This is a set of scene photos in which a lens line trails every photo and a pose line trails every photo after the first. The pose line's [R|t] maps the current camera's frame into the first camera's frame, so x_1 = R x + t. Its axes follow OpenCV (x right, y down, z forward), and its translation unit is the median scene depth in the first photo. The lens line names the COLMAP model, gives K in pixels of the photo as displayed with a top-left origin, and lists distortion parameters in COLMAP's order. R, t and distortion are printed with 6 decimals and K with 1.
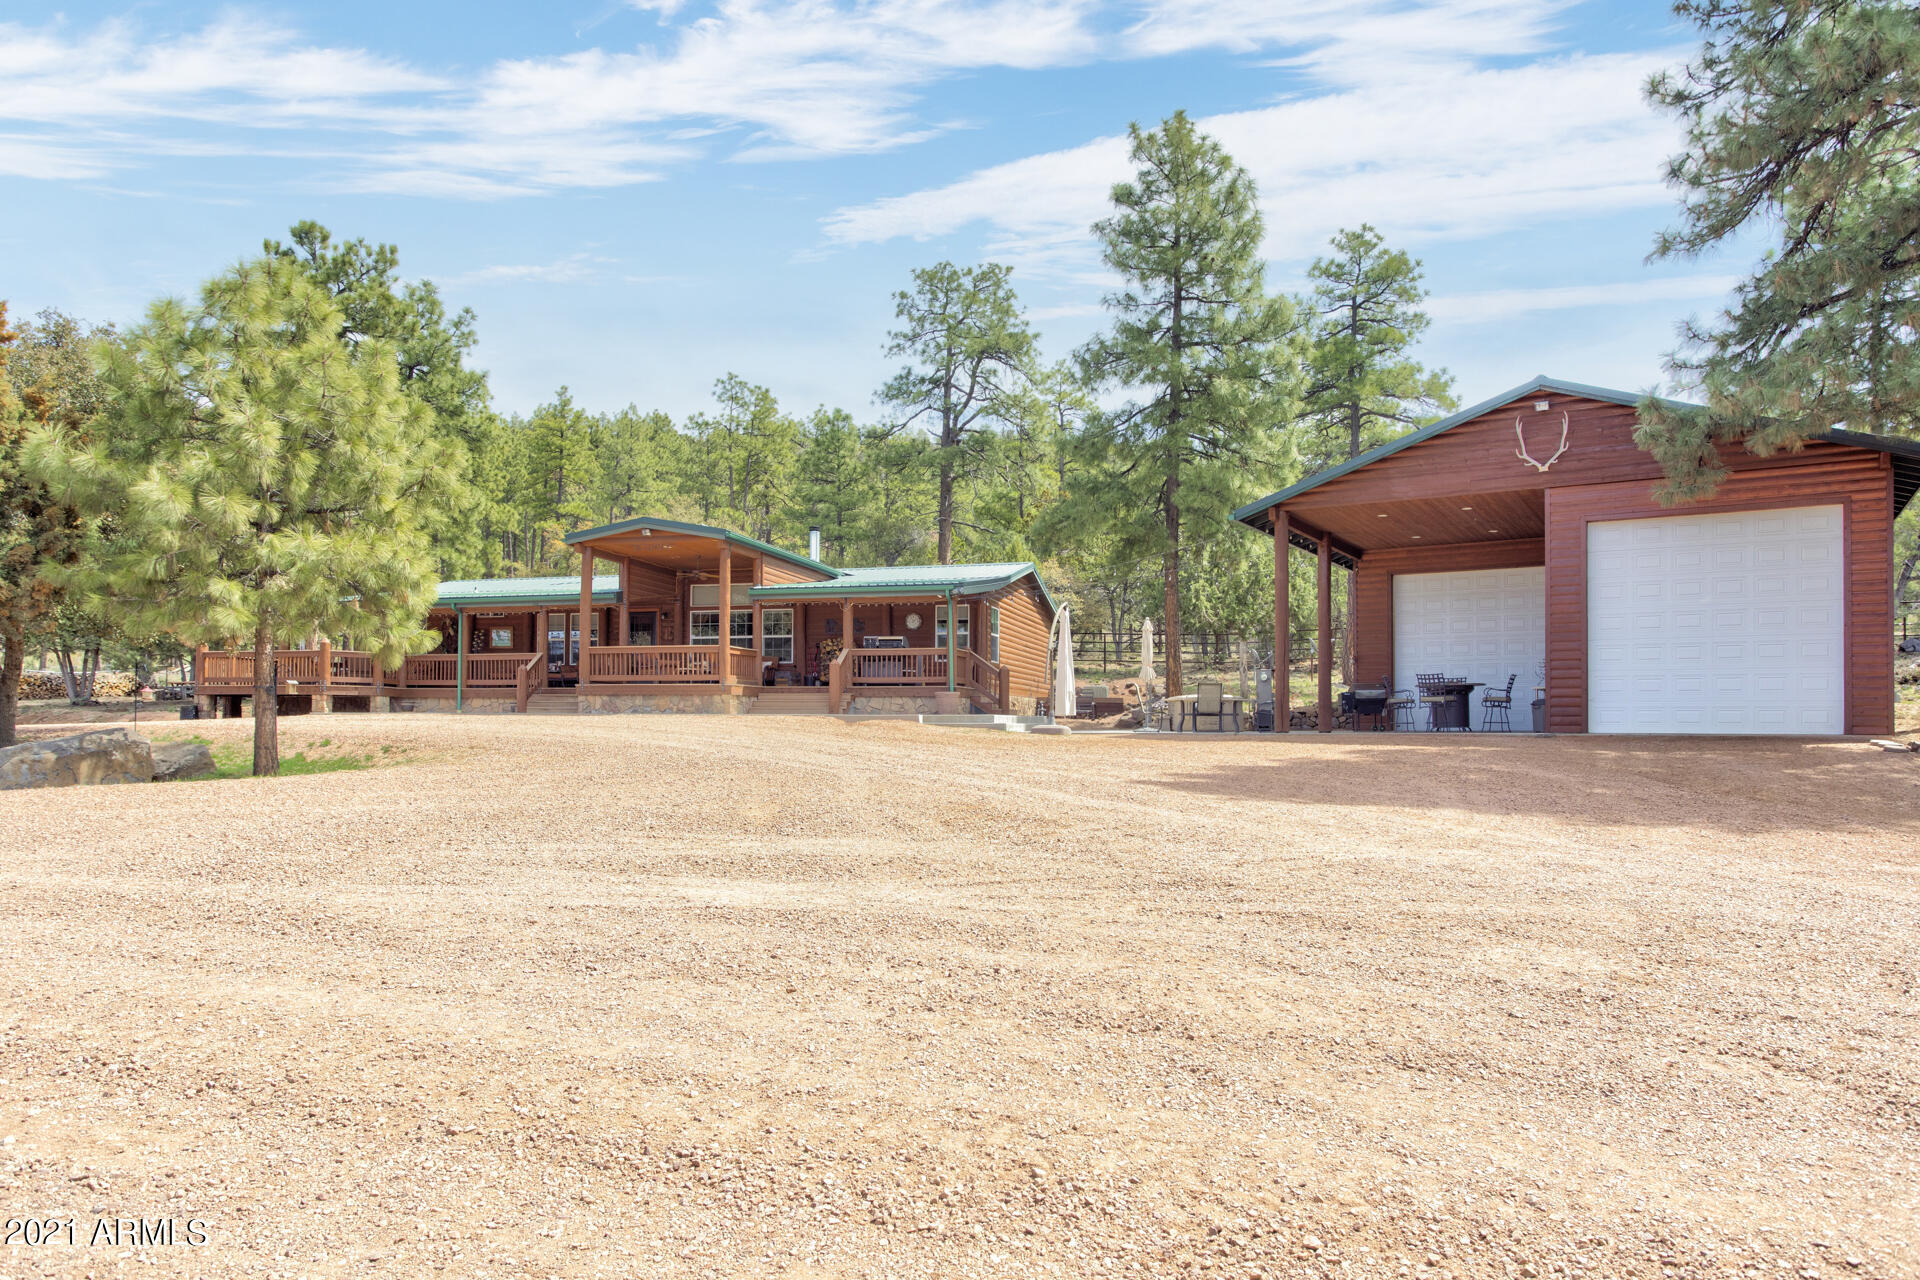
lens RADIAL K [[1256.0, 0, 960.0], [0, 1256.0, 640.0], [0, 0, 1]] dist [-0.001964, -0.000929]
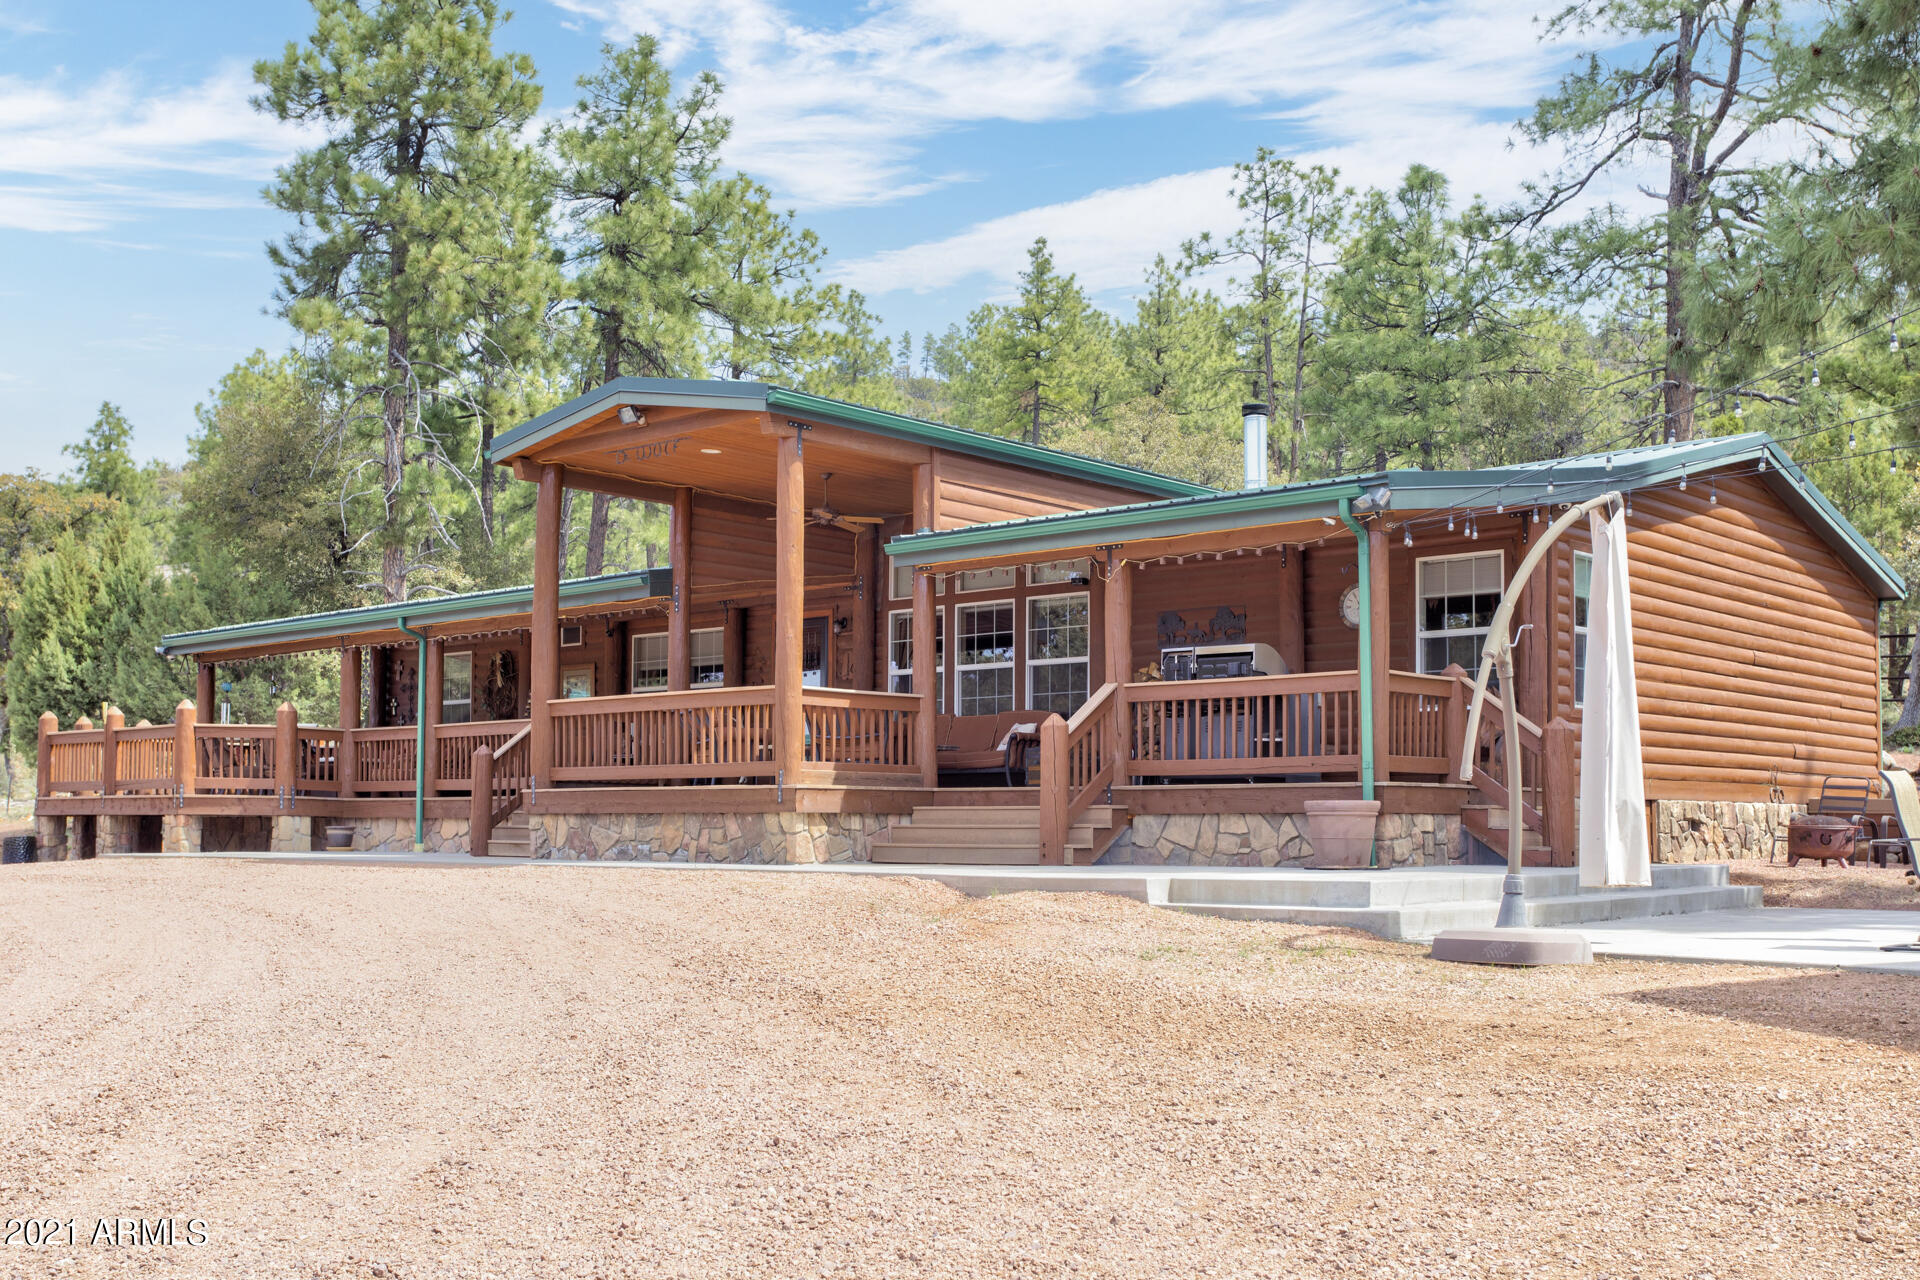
lens RADIAL K [[2062.5, 0, 961.5], [0, 2062.5, 691.7], [0, 0, 1]] dist [0.043519, 0.004297]
pose [[0.899009, -0.033399, -0.436654, 0.132965], [0.033943, 0.999402, -0.006559, 0.011779], [0.436612, -0.008925, 0.899605, 0.431631]]
